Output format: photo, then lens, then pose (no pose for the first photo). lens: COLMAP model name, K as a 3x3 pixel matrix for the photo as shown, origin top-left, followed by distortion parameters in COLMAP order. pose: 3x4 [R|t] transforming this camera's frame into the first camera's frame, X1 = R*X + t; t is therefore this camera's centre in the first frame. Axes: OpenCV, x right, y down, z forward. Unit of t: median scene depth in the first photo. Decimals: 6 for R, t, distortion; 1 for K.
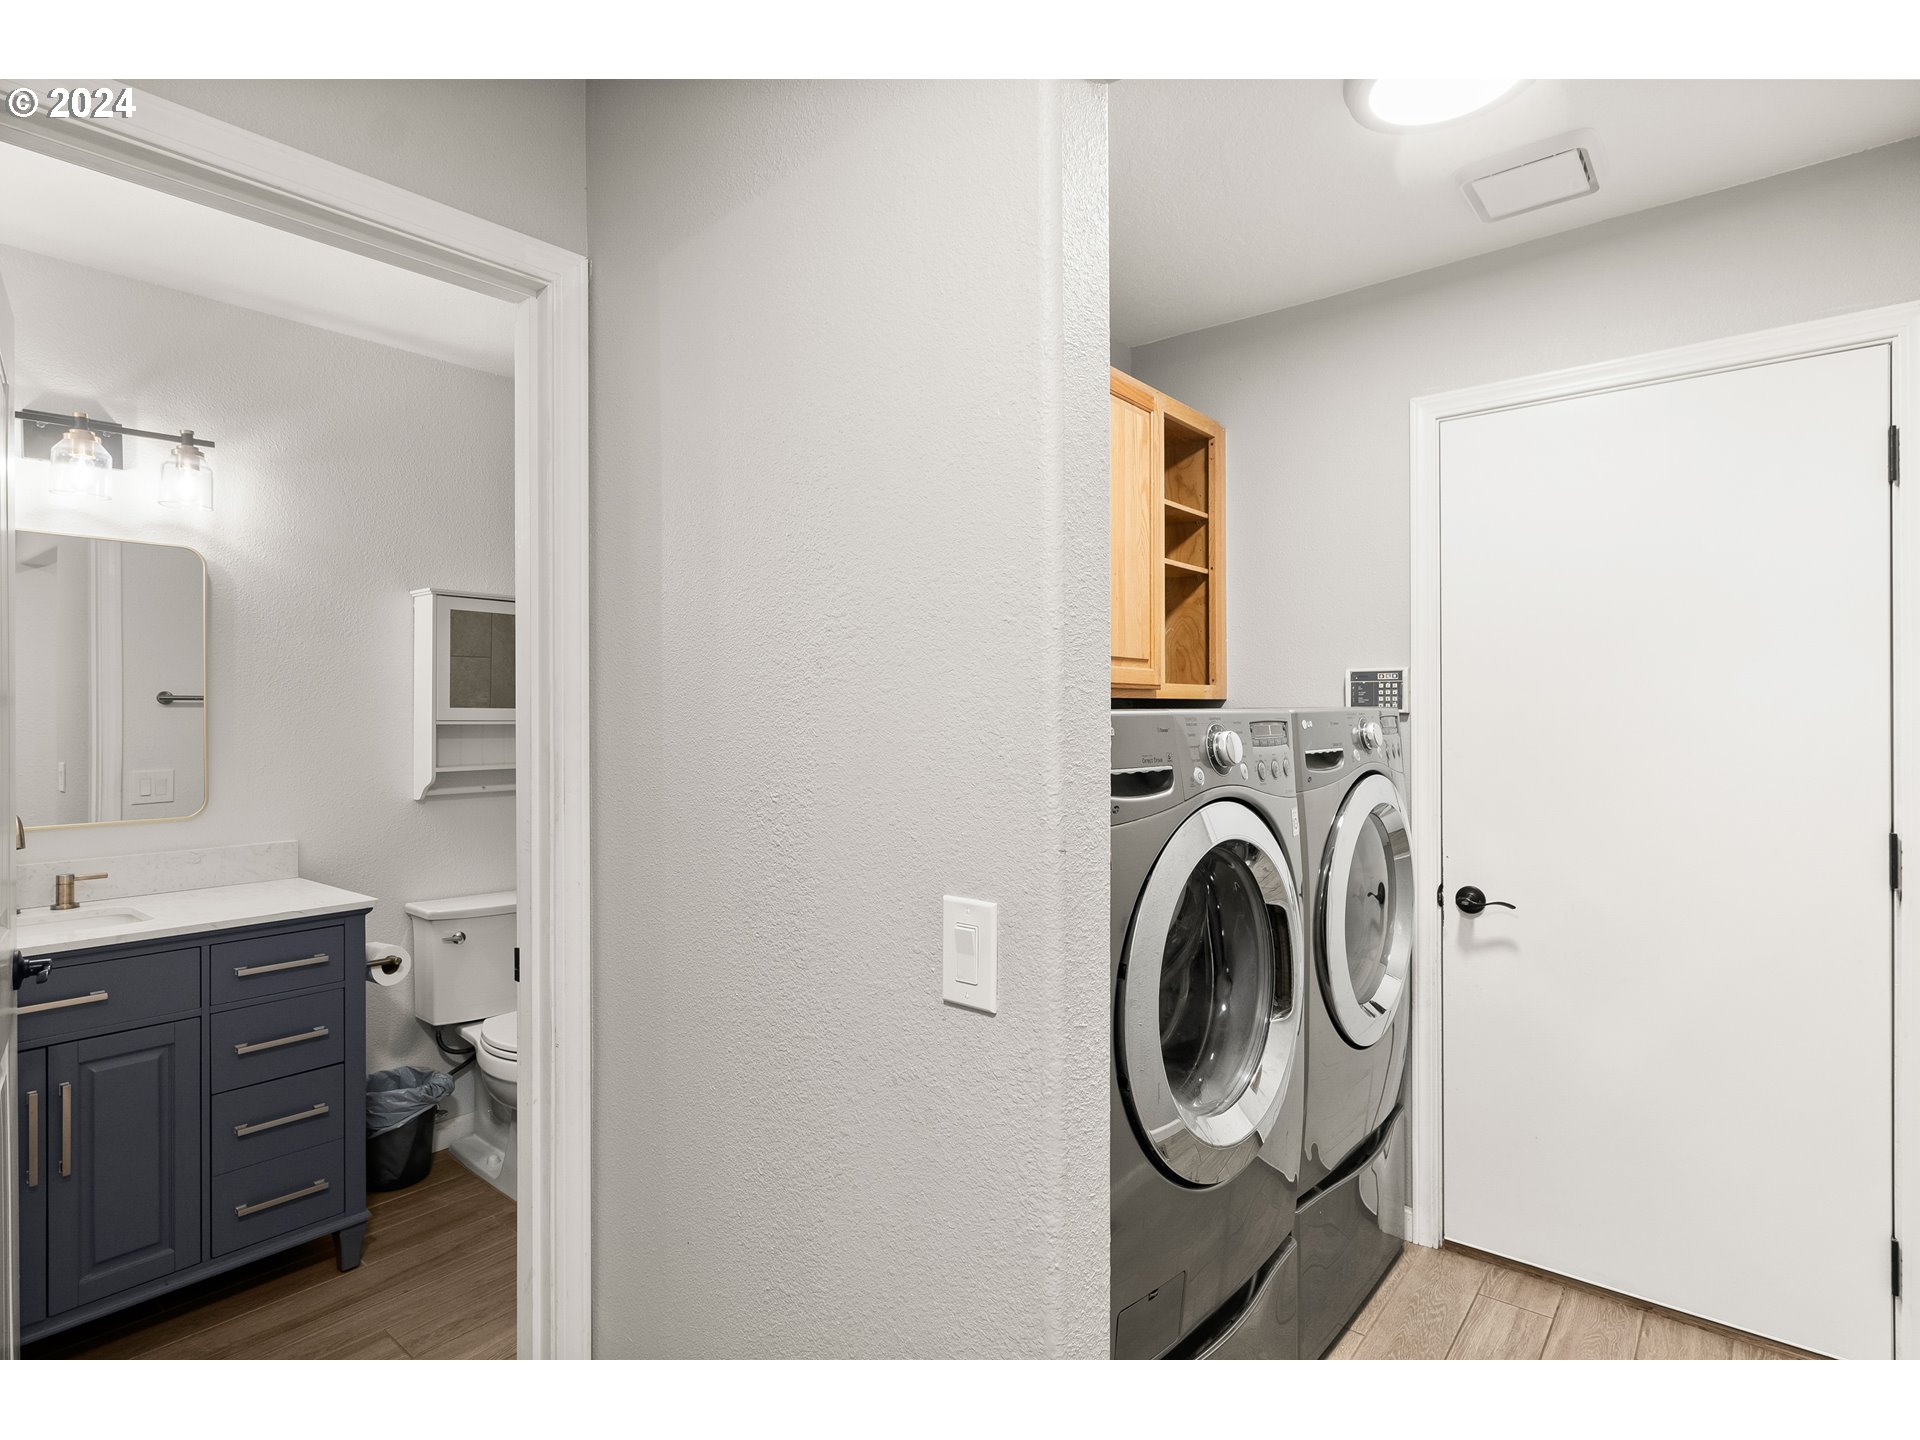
lens RADIAL K [[989.5, 0, 964.0], [0, 989.5, 721.8], [0, 0, 1]] dist [-0.003914, 0.000930]
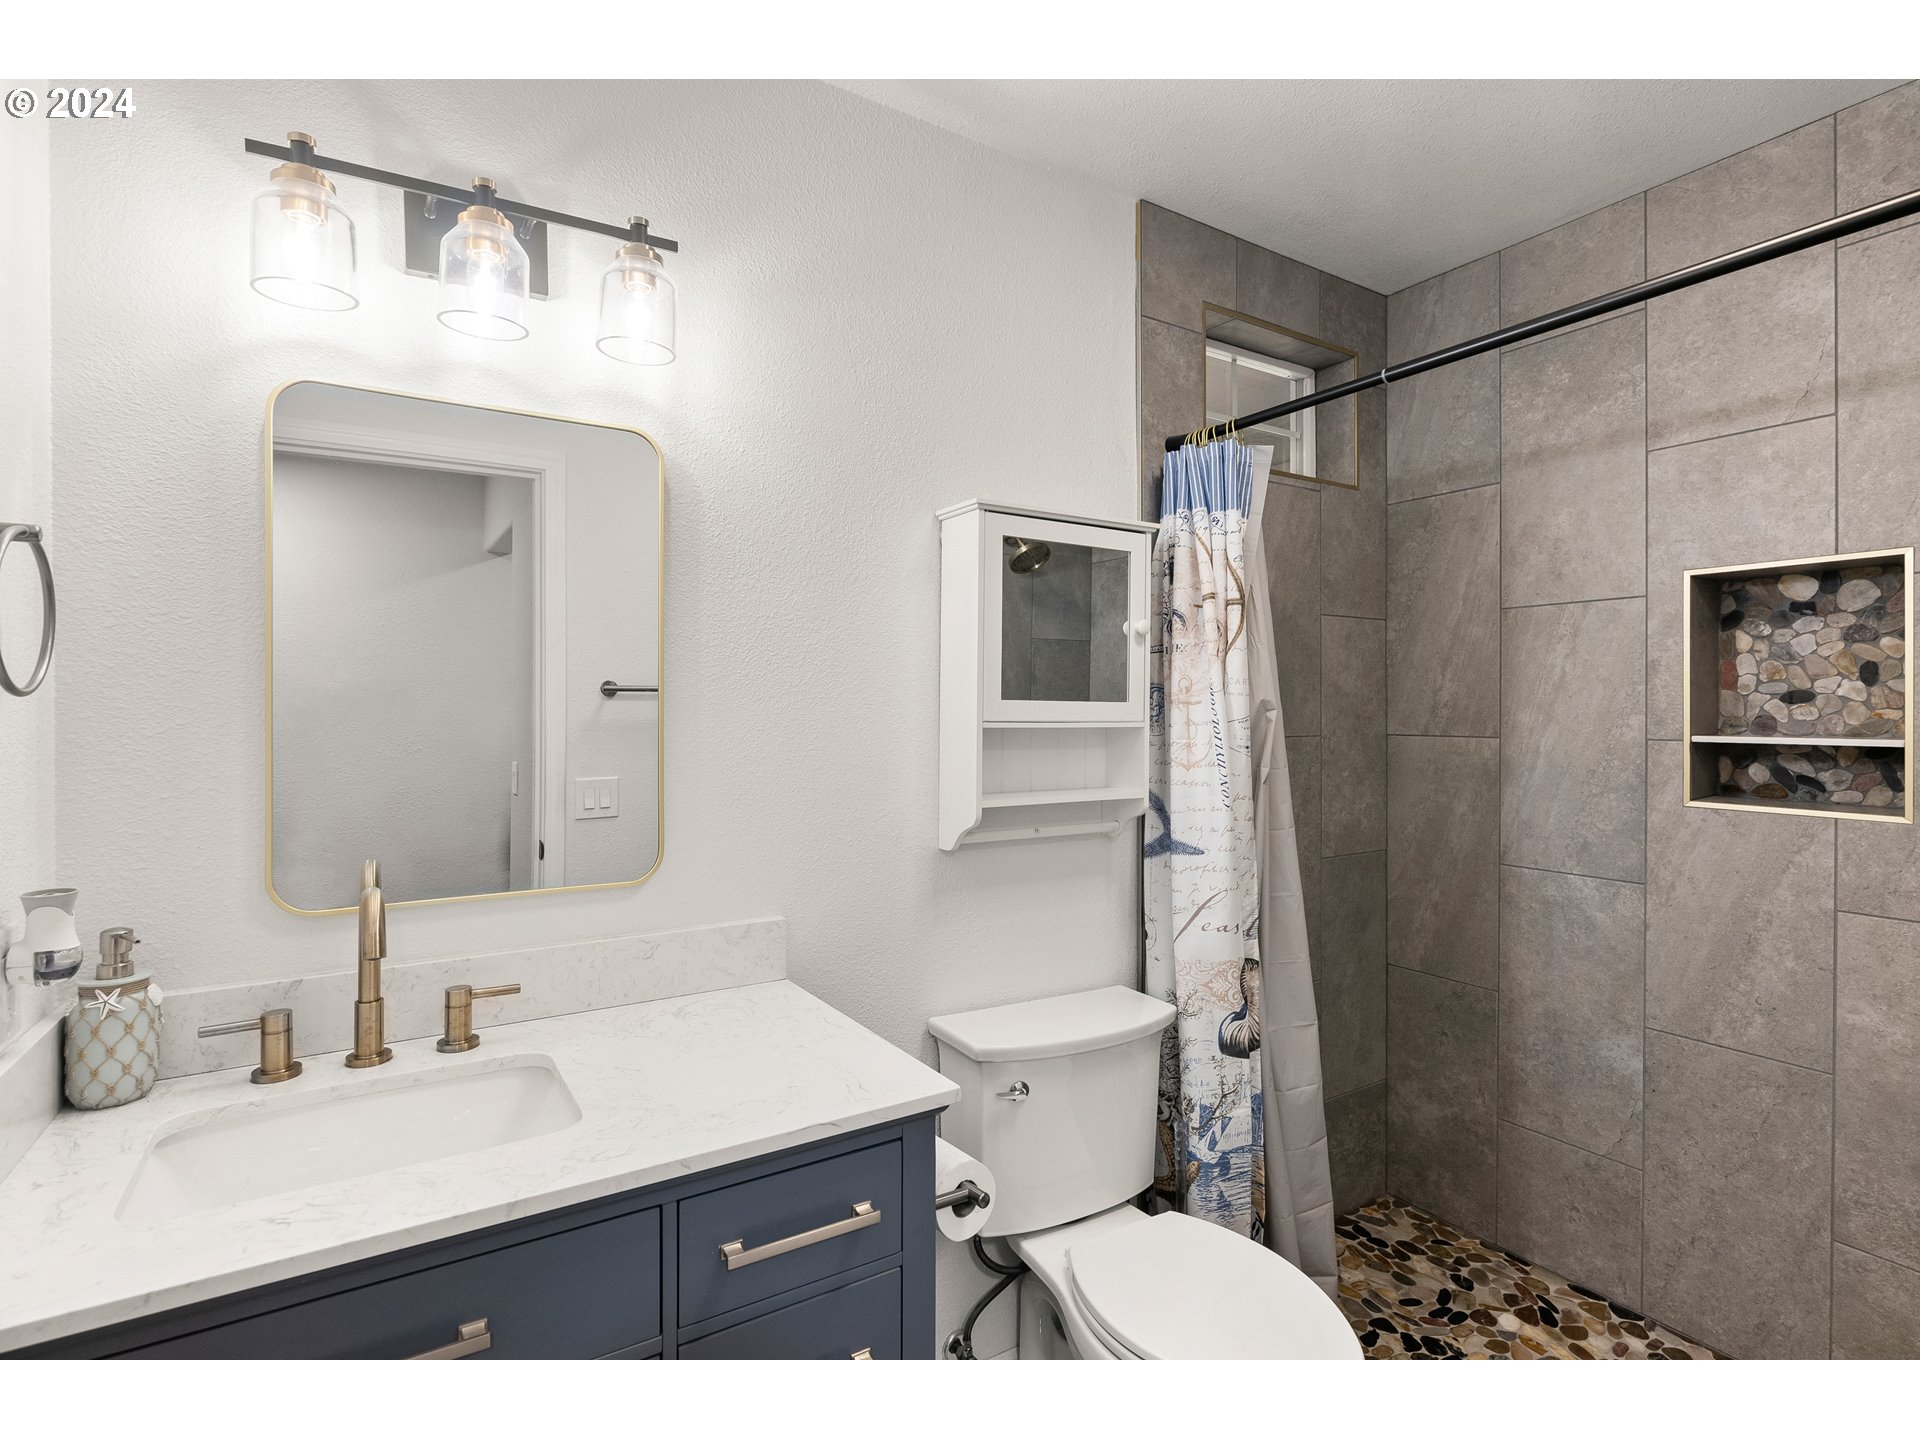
lens RADIAL K [[989.5, 0, 964.0], [0, 989.5, 721.8], [0, 0, 1]] dist [-0.003914, 0.000930]
pose [[0.942804, 0.007250, -0.333270, -0.395629], [-0.006042, 0.999971, 0.004661, -0.004009], [0.333294, -0.002381, 0.942820, 0.496528]]
